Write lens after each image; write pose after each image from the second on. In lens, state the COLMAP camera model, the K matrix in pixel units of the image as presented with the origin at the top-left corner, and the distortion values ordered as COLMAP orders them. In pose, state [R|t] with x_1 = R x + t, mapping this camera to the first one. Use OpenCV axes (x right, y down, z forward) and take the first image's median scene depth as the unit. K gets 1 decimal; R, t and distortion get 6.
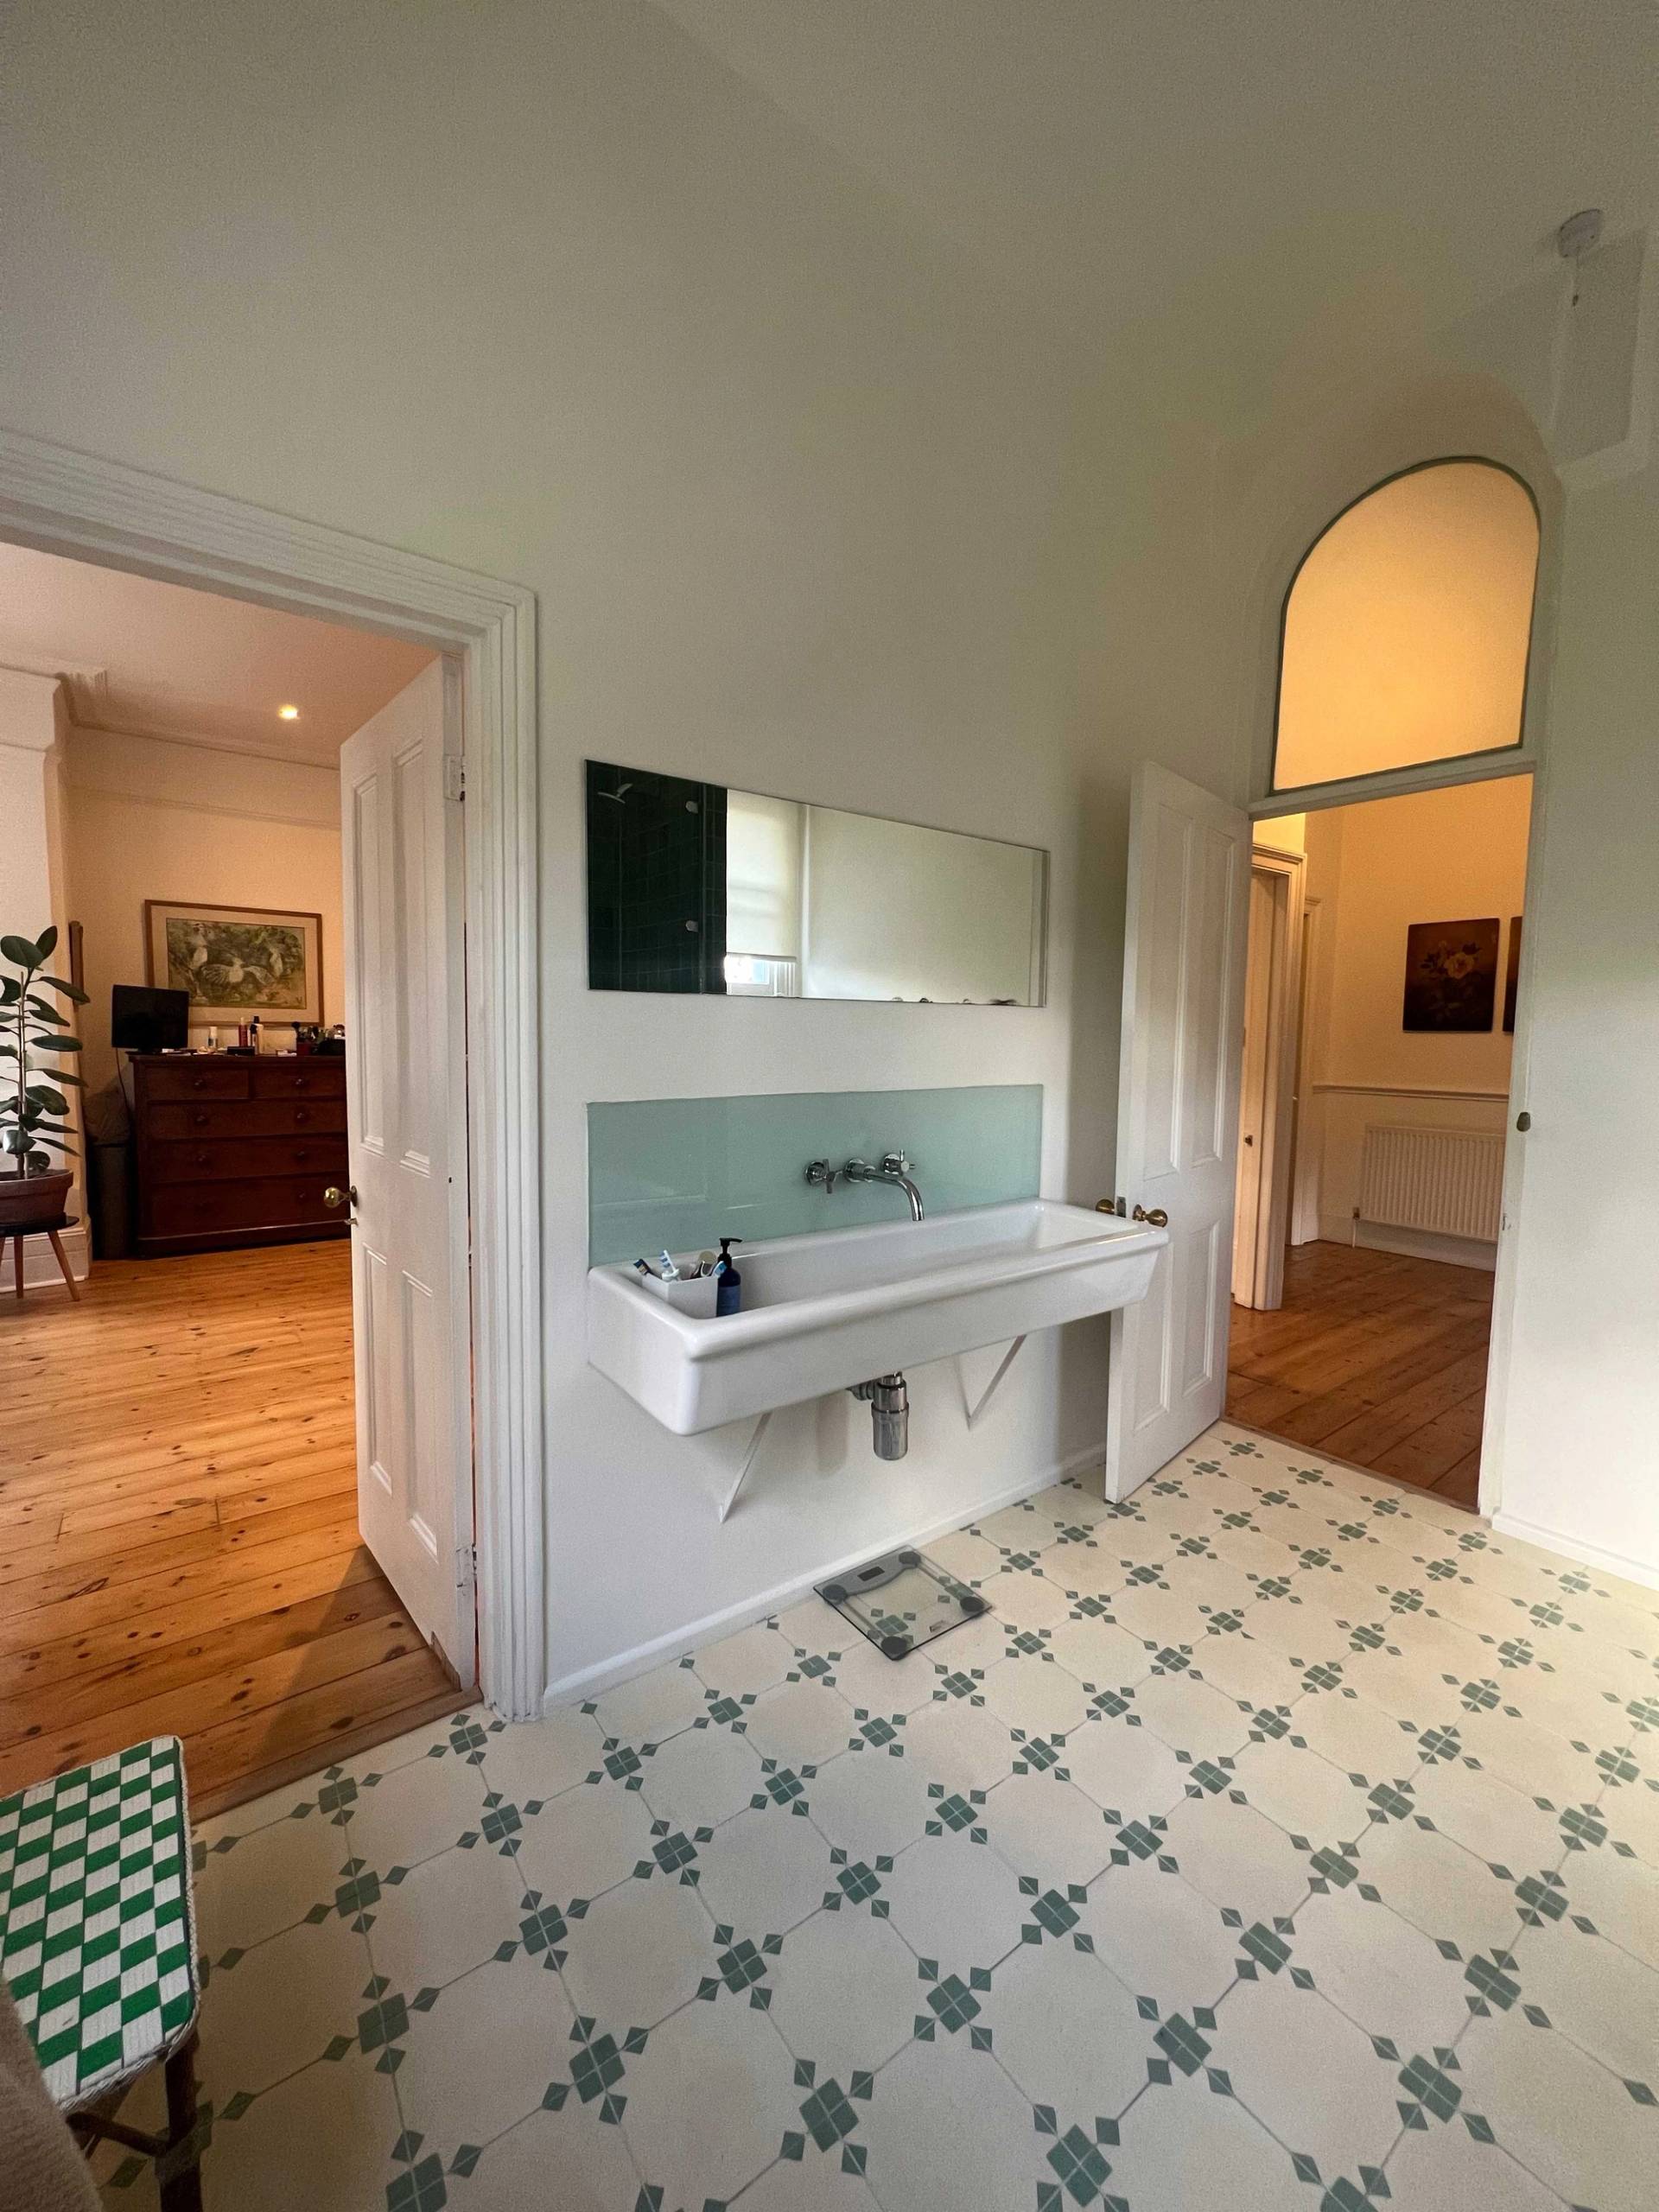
lens RADIAL K [[886.5, 0, 832.8], [0, 886.5, 1100.8], [0, 0, 1]] dist [-0.002633, 0.000293]
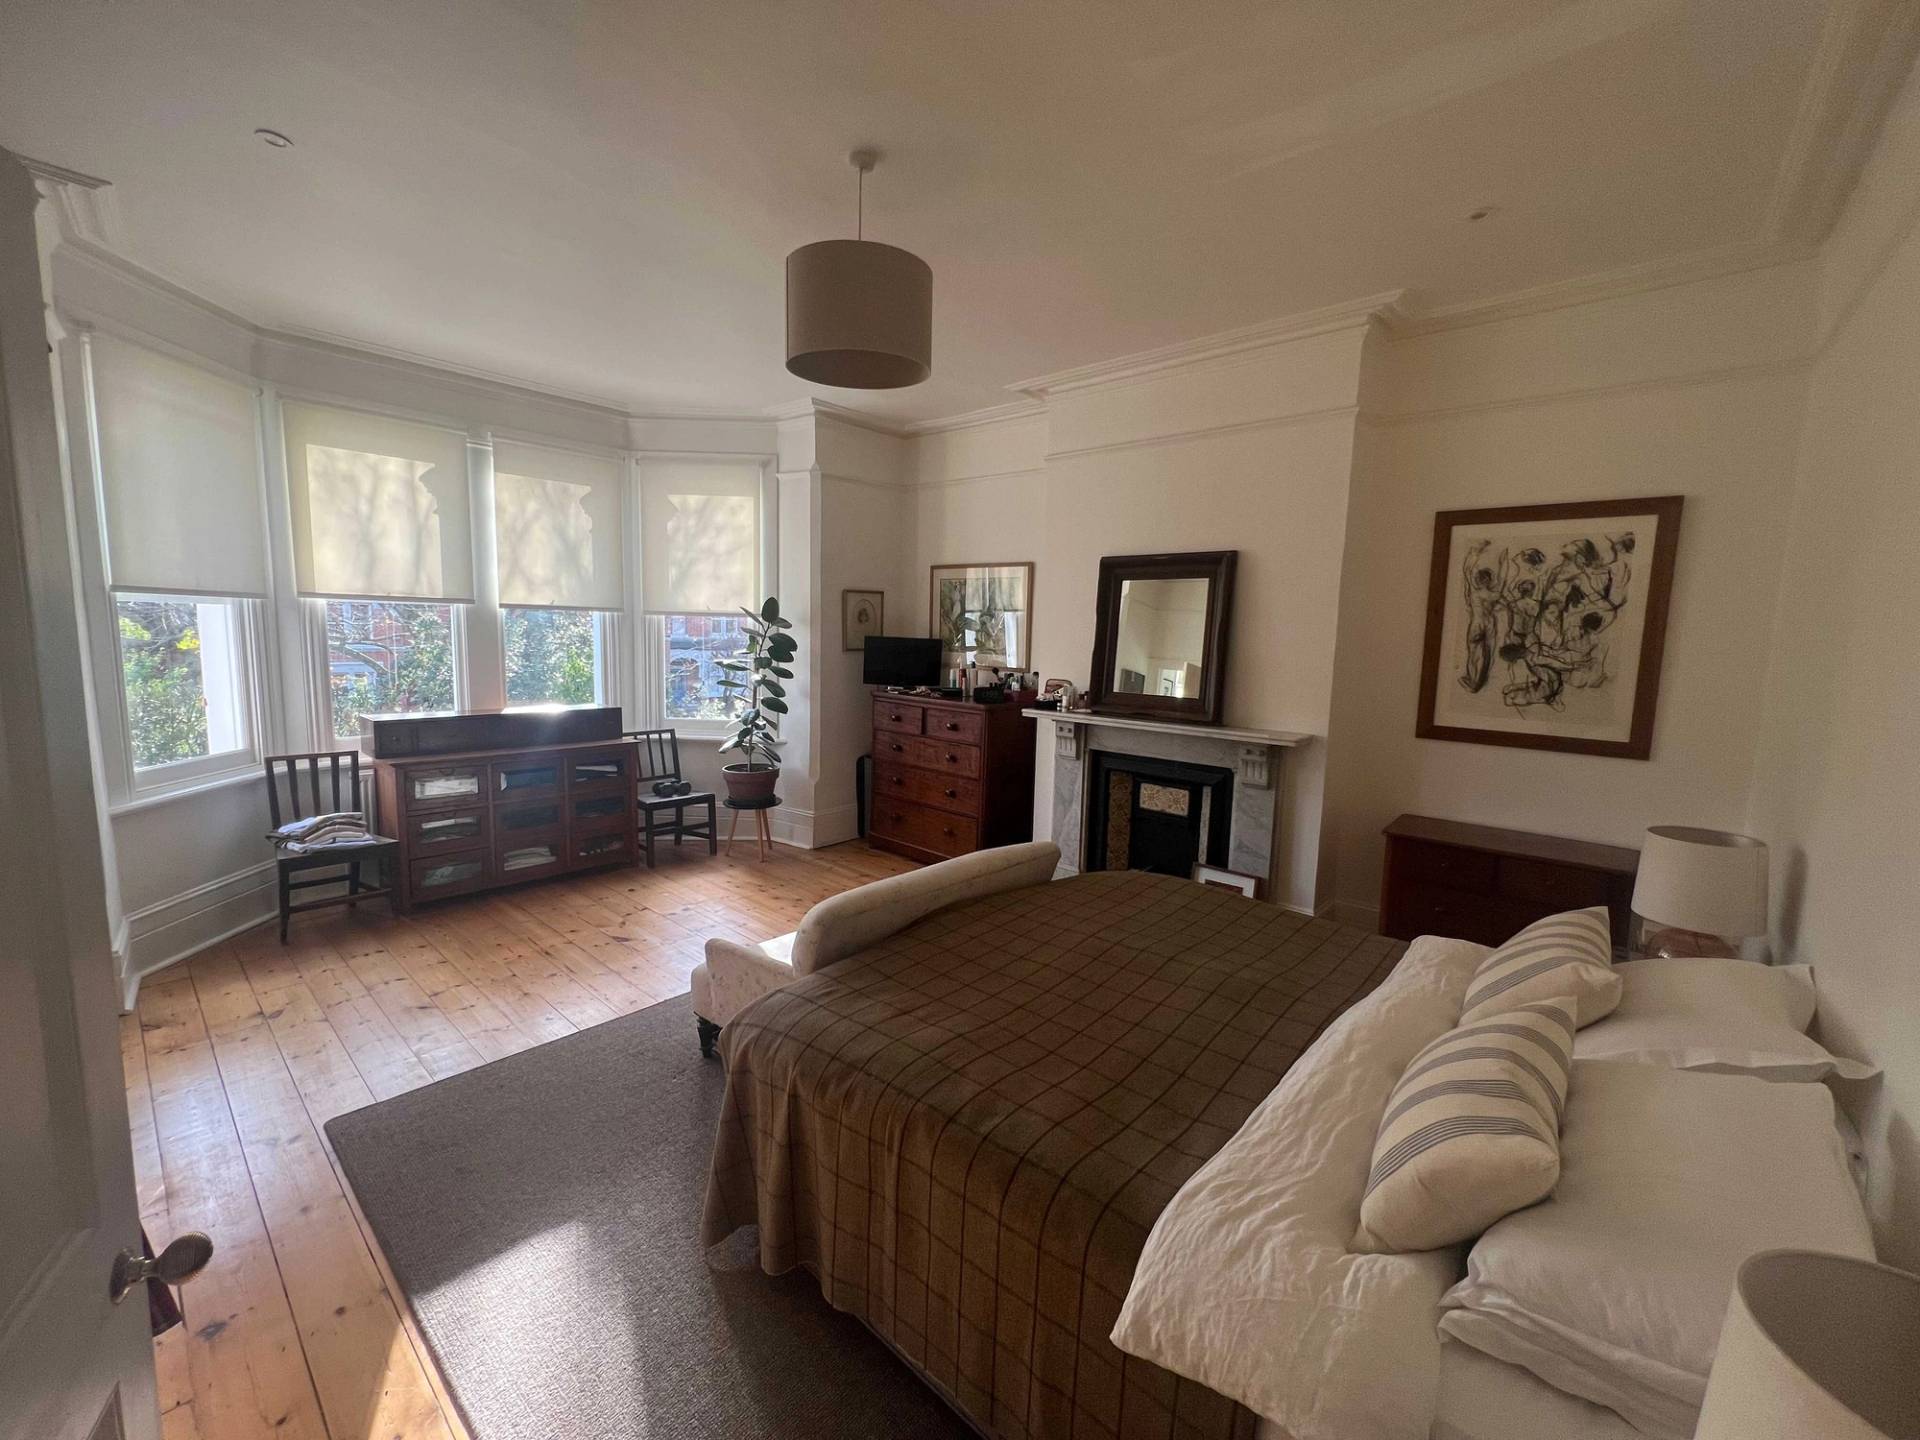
lens RADIAL K [[769.4, 0, 954.5], [0, 769.4, 714.3], [0, 0, 1]] dist [-0.002633, 0.000293]
pose [[0.199627, 0.100435, -0.974711, 0.299565], [-0.098276, 0.991770, 0.082065, -0.110225], [0.974931, 0.079409, 0.207854, 0.810430]]
